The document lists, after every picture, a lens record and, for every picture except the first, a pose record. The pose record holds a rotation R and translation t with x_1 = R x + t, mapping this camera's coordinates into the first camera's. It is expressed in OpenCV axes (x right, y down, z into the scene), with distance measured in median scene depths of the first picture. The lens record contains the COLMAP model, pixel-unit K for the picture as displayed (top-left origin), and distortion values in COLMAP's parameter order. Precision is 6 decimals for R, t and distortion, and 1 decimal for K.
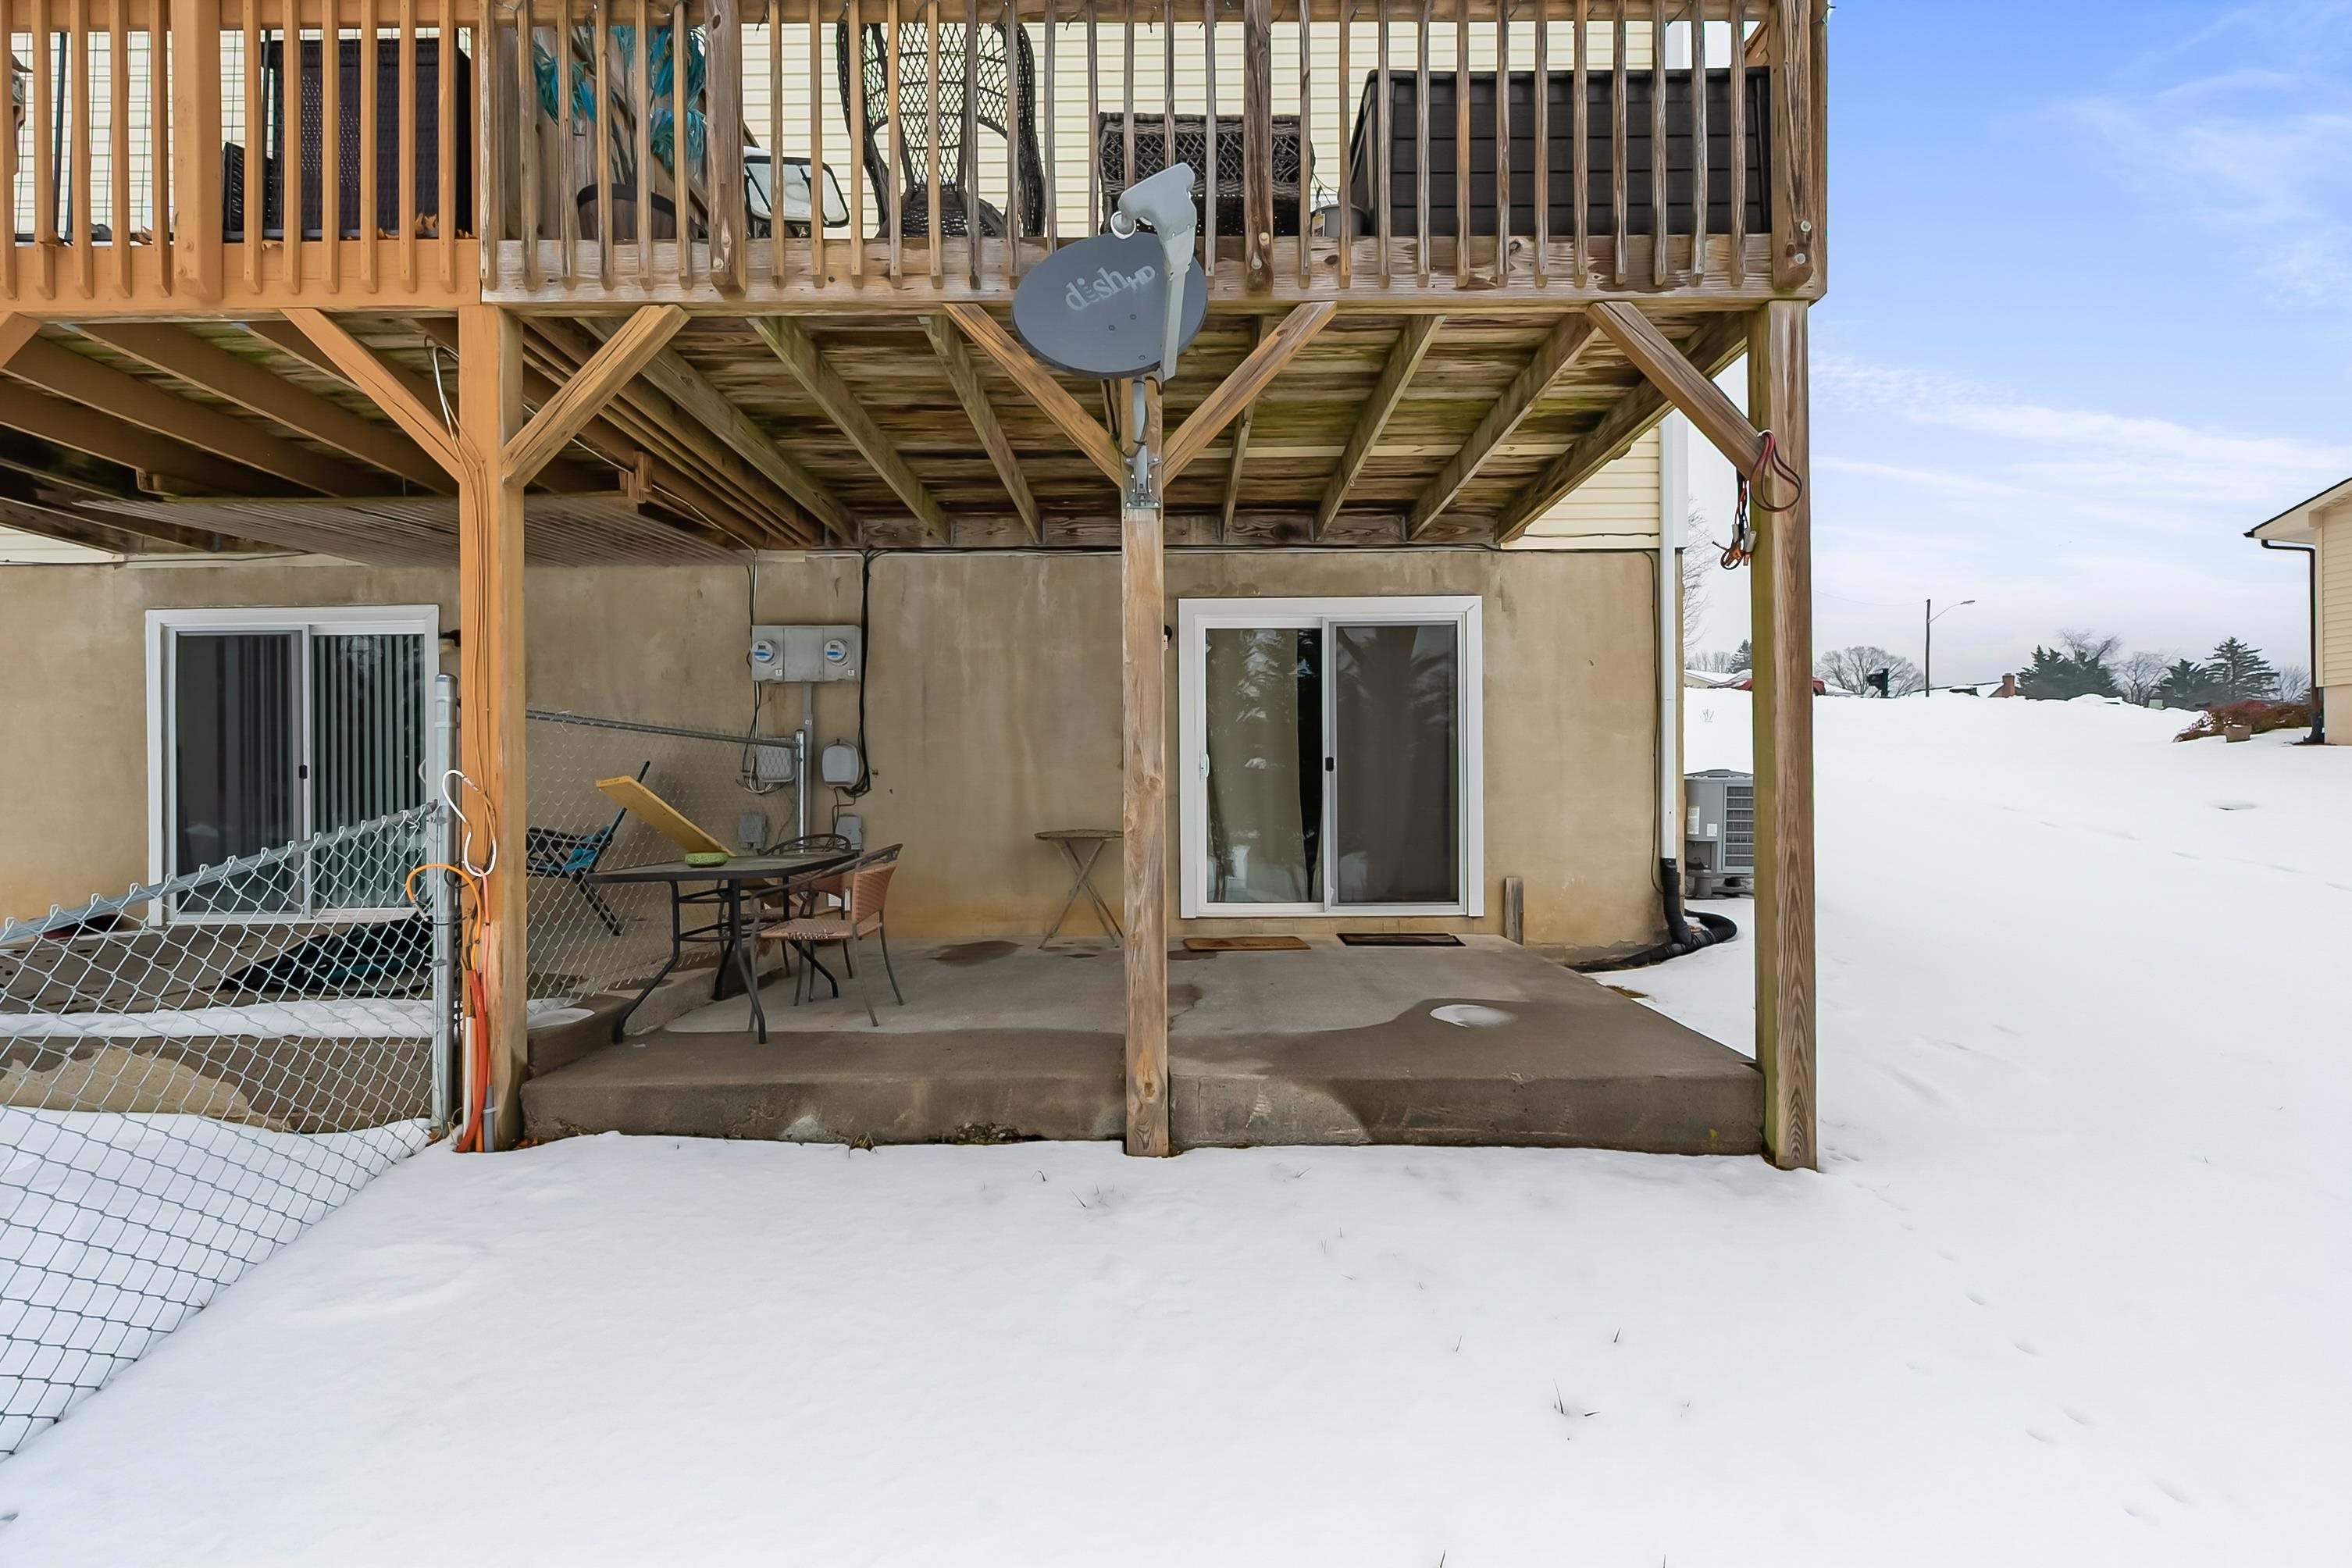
lens RADIAL K [[998.3, 0, 1159.8], [0, 998.3, 807.8], [0, 0, 1]] dist [-0.002953, 0.000145]
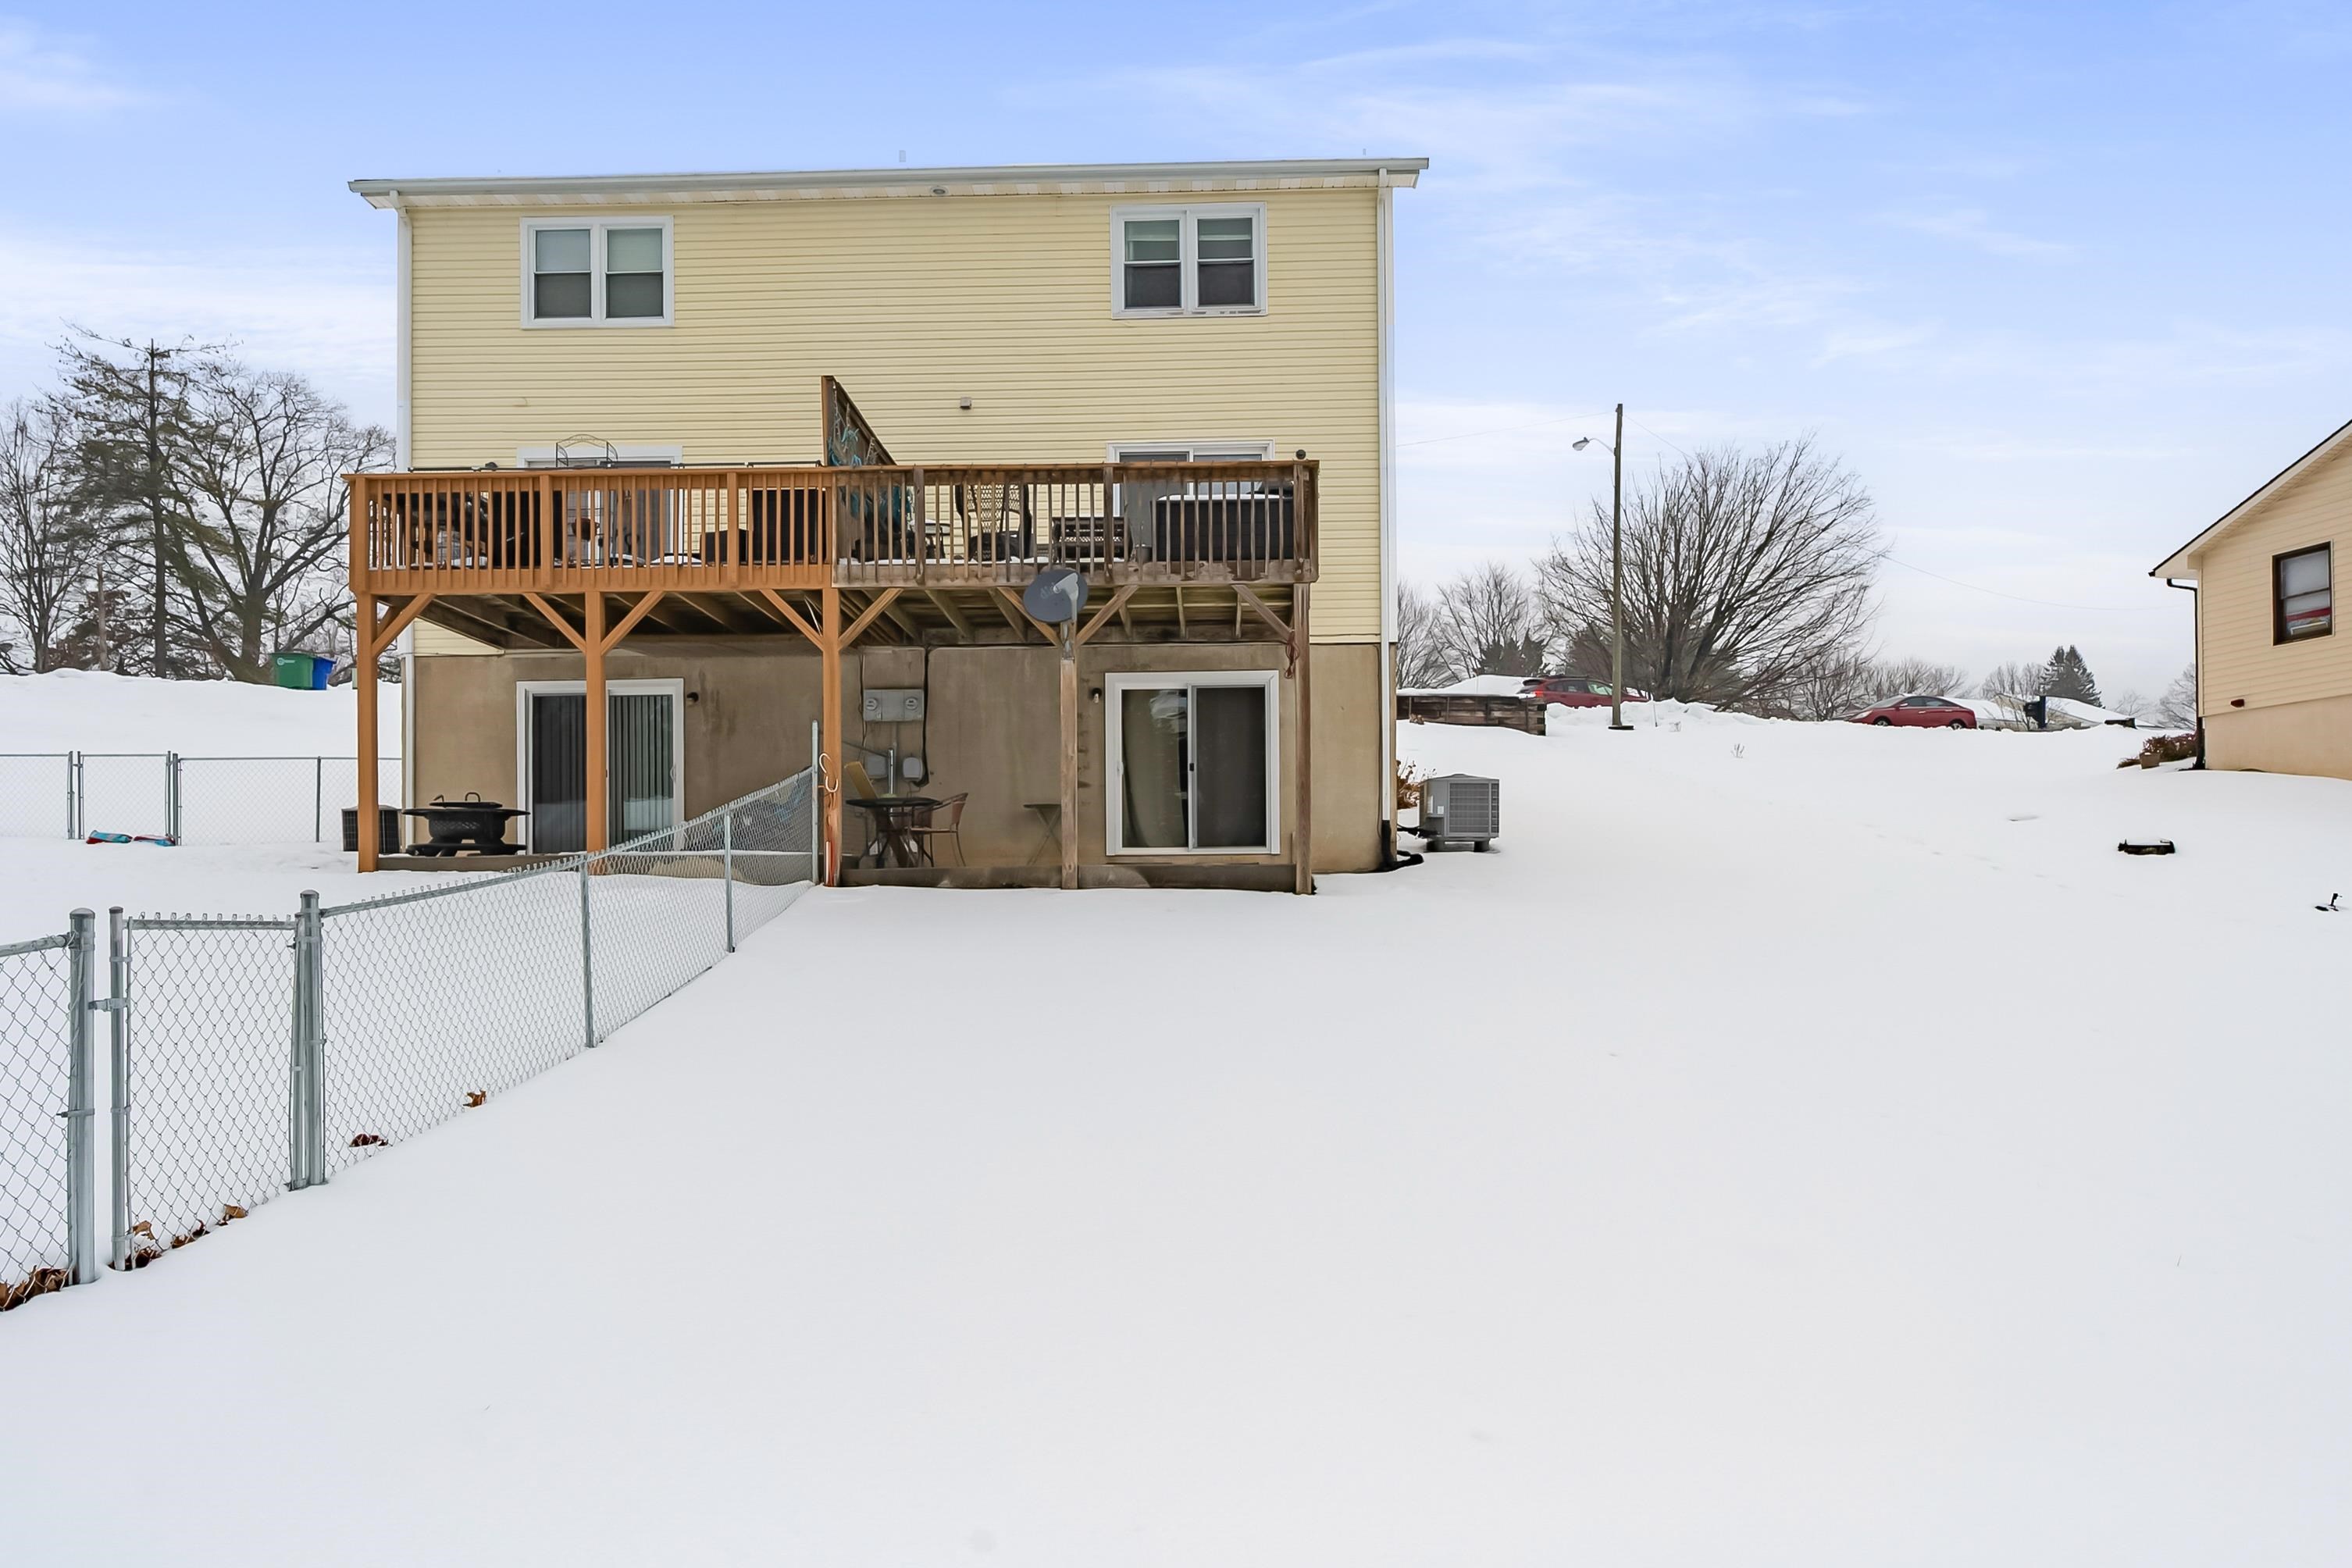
lens RADIAL K [[1740.1, 0, 1187.2], [0, 1740.1, 947.2], [0, 0, 1]] dist [0.007520, -0.000091]
pose [[0.999950, -0.002981, -0.009535, 0.349342], [0.003060, 0.999962, 0.008211, 0.452357], [0.009510, -0.008240, 0.999921, -3.763648]]
